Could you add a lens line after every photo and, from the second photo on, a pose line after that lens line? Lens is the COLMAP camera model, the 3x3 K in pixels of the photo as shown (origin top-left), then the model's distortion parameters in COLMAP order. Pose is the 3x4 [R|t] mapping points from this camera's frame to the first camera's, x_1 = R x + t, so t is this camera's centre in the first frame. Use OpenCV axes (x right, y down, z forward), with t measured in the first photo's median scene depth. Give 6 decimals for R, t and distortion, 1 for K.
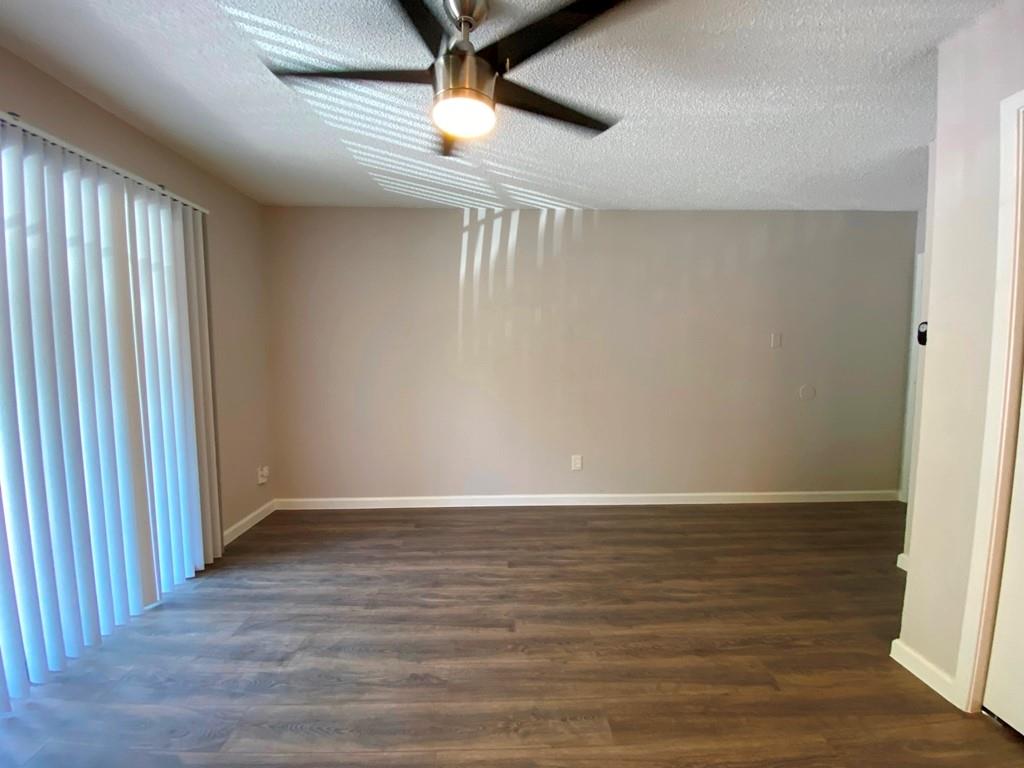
lens RADIAL K [[418.2, 0, 510.3], [0, 418.2, 385.6], [0, 0, 1]] dist [0.031214, -0.024916]
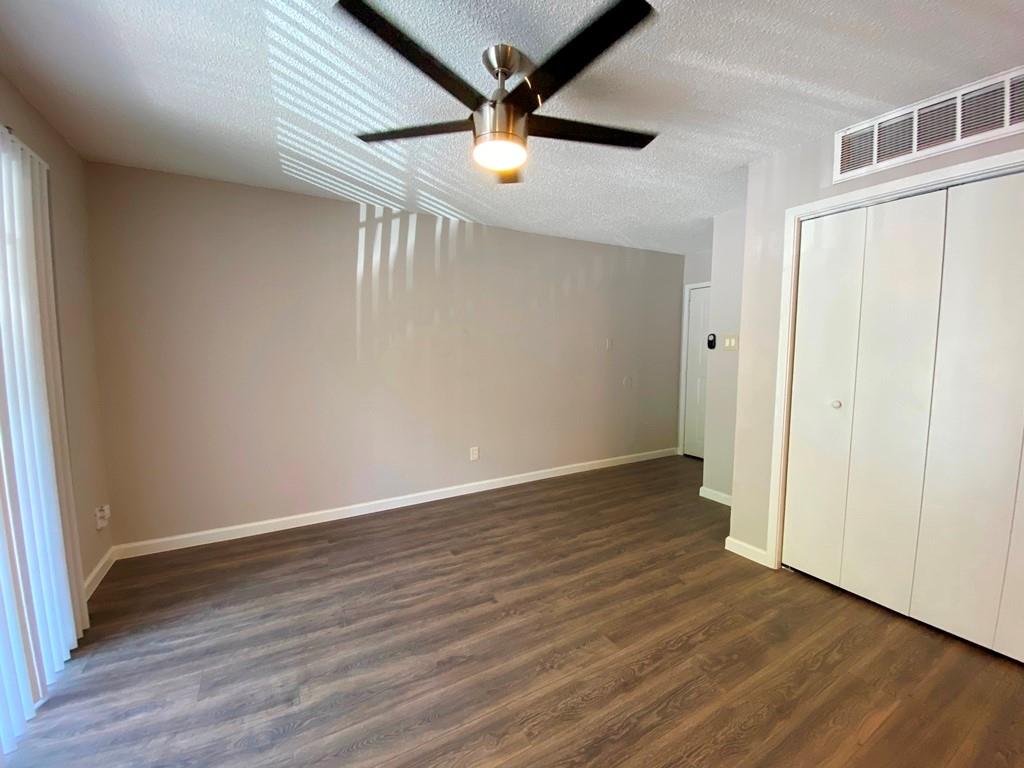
lens RADIAL K [[418.2, 0, 510.3], [0, 418.2, 385.6], [0, 0, 1]] dist [0.031214, -0.024916]
pose [[0.882348, -0.040631, 0.468840, -0.392366], [0.034818, 0.999172, 0.021065, -0.020121], [-0.469307, -0.002262, 0.883032, -0.015952]]
